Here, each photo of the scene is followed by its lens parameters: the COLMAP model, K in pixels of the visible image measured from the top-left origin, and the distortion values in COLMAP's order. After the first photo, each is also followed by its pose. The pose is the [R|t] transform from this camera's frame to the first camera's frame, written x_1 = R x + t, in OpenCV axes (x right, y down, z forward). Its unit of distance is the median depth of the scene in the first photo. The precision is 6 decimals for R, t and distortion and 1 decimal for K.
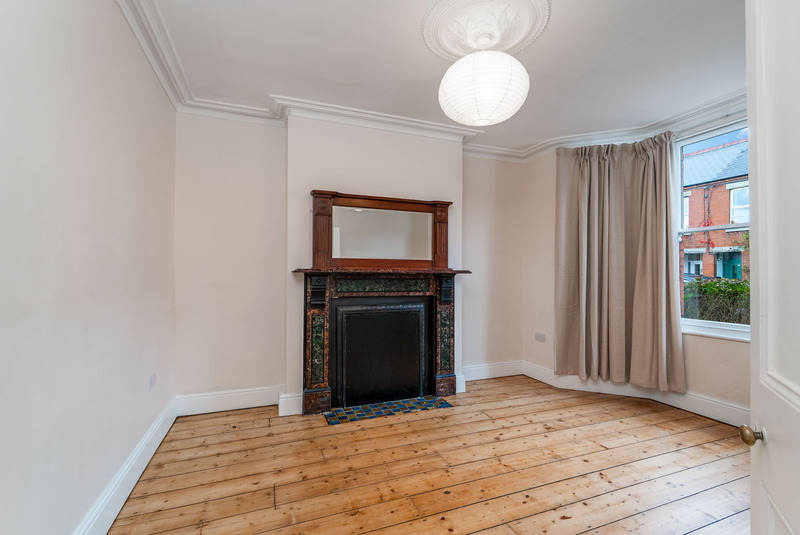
lens RADIAL K [[356.8, 0, 399.7], [0, 356.8, 270.9], [0, 0, 1]] dist [-0.002229, -0.000772]
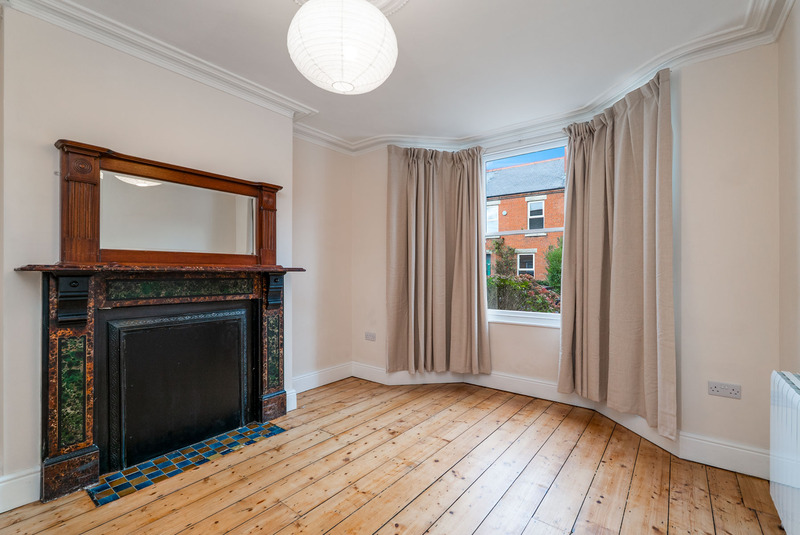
lens RADIAL K [[356.8, 0, 399.7], [0, 356.8, 270.9], [0, 0, 1]] dist [-0.002229, -0.000772]
pose [[0.858112, -0.002656, 0.513455, -0.051098], [-0.000664, 0.999980, 0.006282, 0.000095], [-0.513462, -0.005732, 0.858093, 0.148423]]
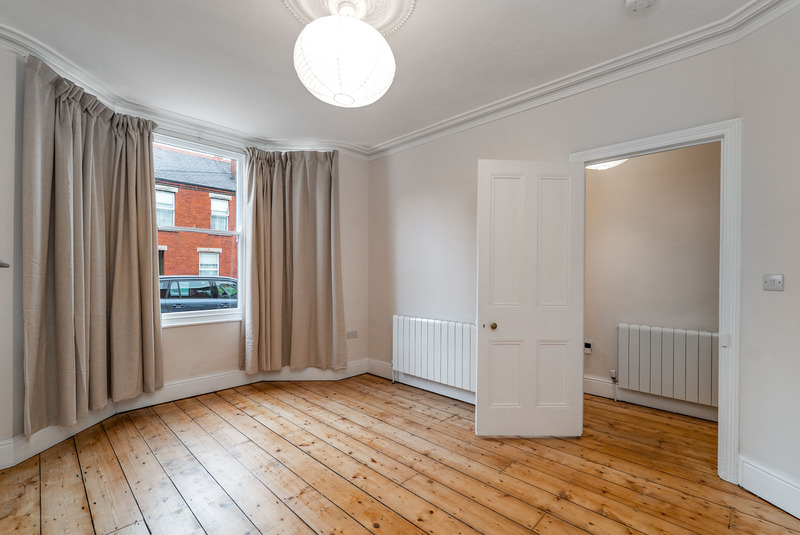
lens RADIAL K [[356.8, 0, 399.7], [0, 356.8, 270.9], [0, 0, 1]] dist [-0.002229, -0.000772]
pose [[-0.420242, -0.001279, 0.907411, -0.405074], [-0.012456, 0.999913, -0.004359, 0.006871], [-0.907327, -0.013135, -0.420221, 0.801362]]
